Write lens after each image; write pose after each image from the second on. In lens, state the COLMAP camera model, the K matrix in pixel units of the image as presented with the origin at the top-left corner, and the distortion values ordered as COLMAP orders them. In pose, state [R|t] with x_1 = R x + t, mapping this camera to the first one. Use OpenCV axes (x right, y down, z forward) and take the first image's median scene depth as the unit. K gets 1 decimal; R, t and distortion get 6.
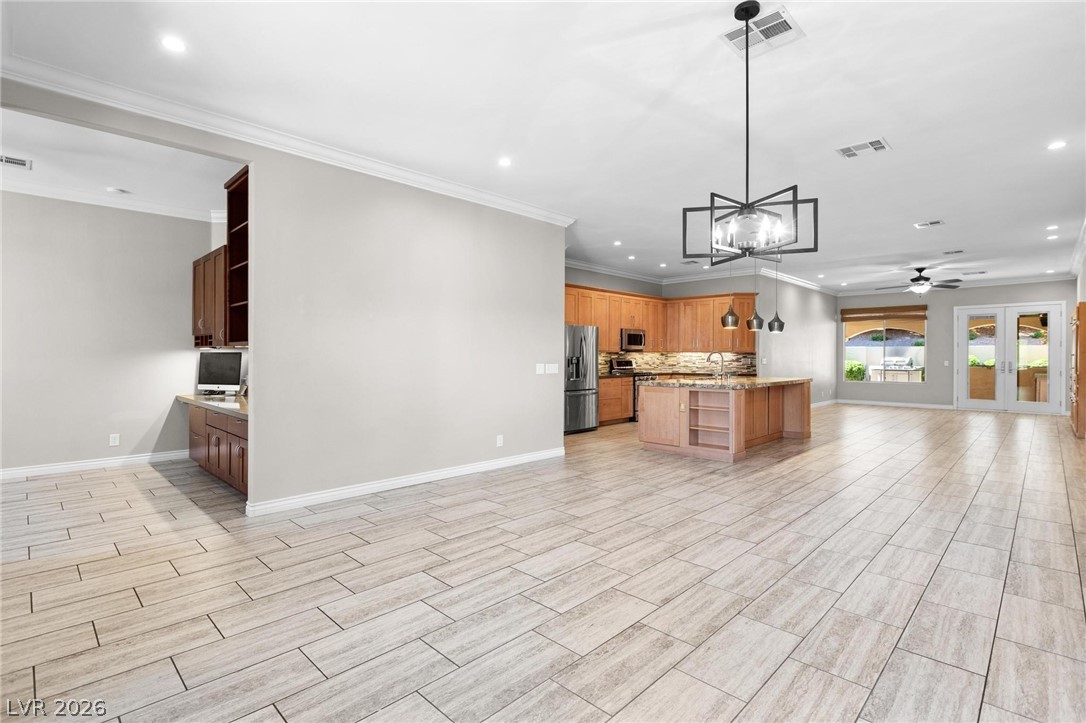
lens RADIAL K [[508.8, 0, 538.7], [0, 508.8, 358.3], [0, 0, 1]] dist [-0.000436, -0.000109]
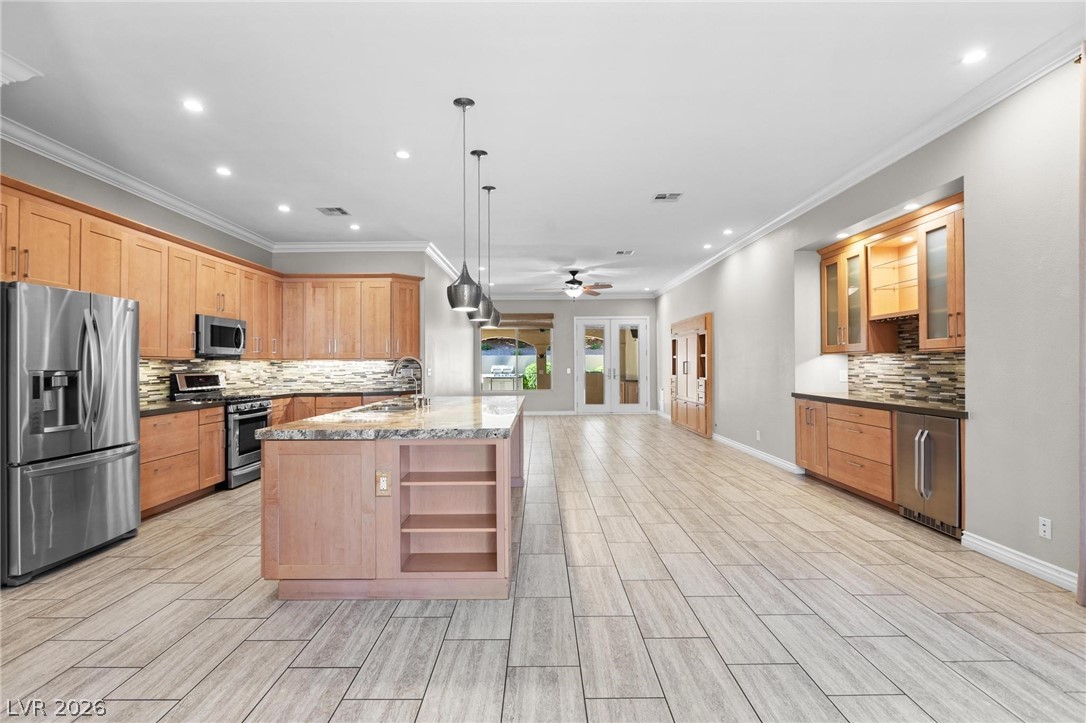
lens RADIAL K [[497.1, 0, 541.2], [0, 497.1, 358.4], [0, 0, 1]] dist [-0.003609, -0.000852]
pose [[0.706648, 0.002003, 0.707562, 0.050953], [0.011551, 0.999830, -0.014366, -0.001825], [-0.707471, 0.018324, 0.706505, 0.383027]]
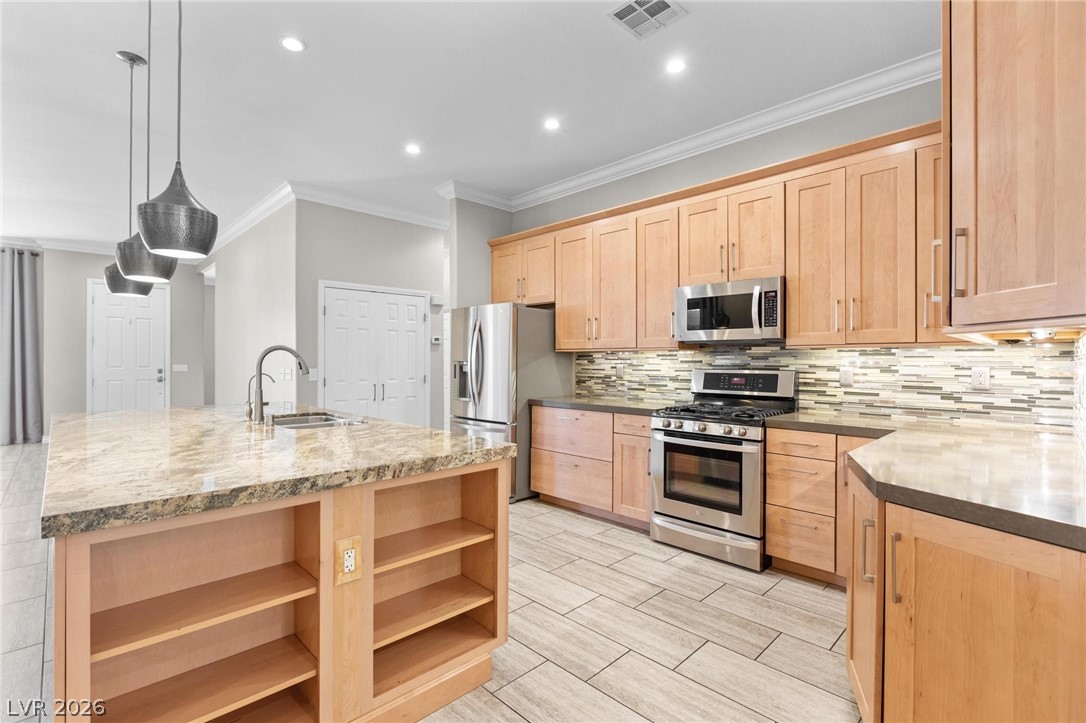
lens RADIAL K [[497.1, 0, 541.2], [0, 497.1, 358.4], [0, 0, 1]] dist [-0.003609, -0.000852]
pose [[-0.016382, -0.005217, -0.999852, 0.523441], [-0.008147, 0.999954, -0.005084, -0.003049], [0.999833, 0.008063, -0.016424, 0.884697]]
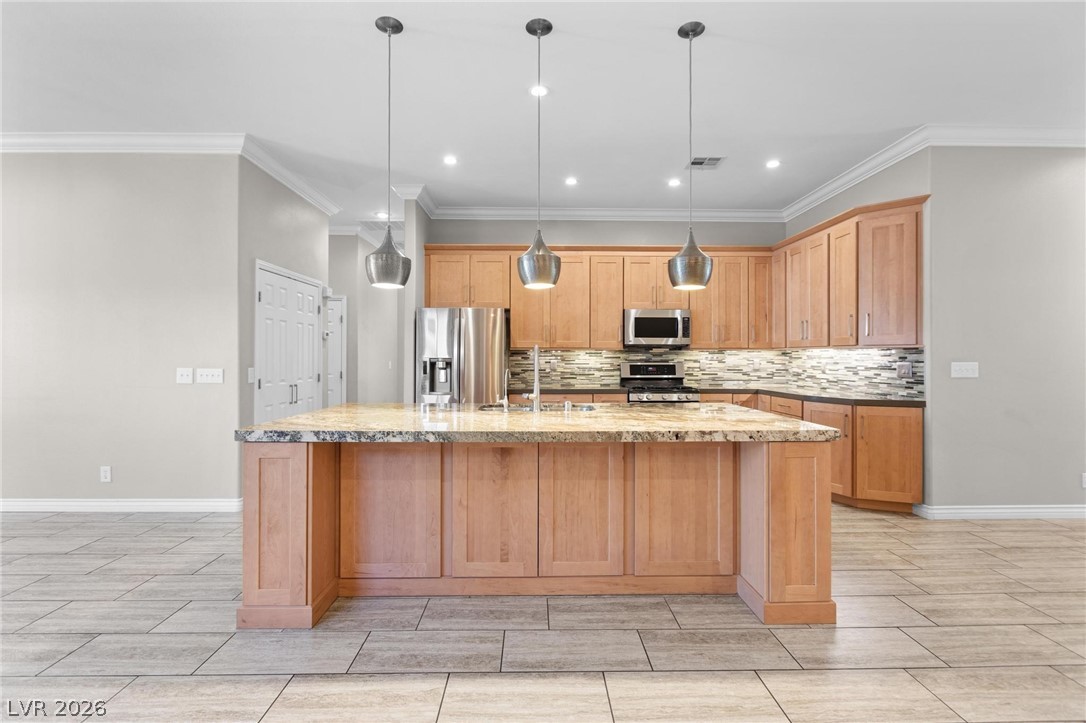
lens RADIAL K [[497.1, 0, 541.2], [0, 497.1, 358.4], [0, 0, 1]] dist [-0.003609, -0.000852]
pose [[0.719273, 0.001318, -0.694726, 0.477894], [-0.003205, 0.999994, -0.001421, -0.001406], [0.694720, 0.003249, 0.719273, 0.516045]]
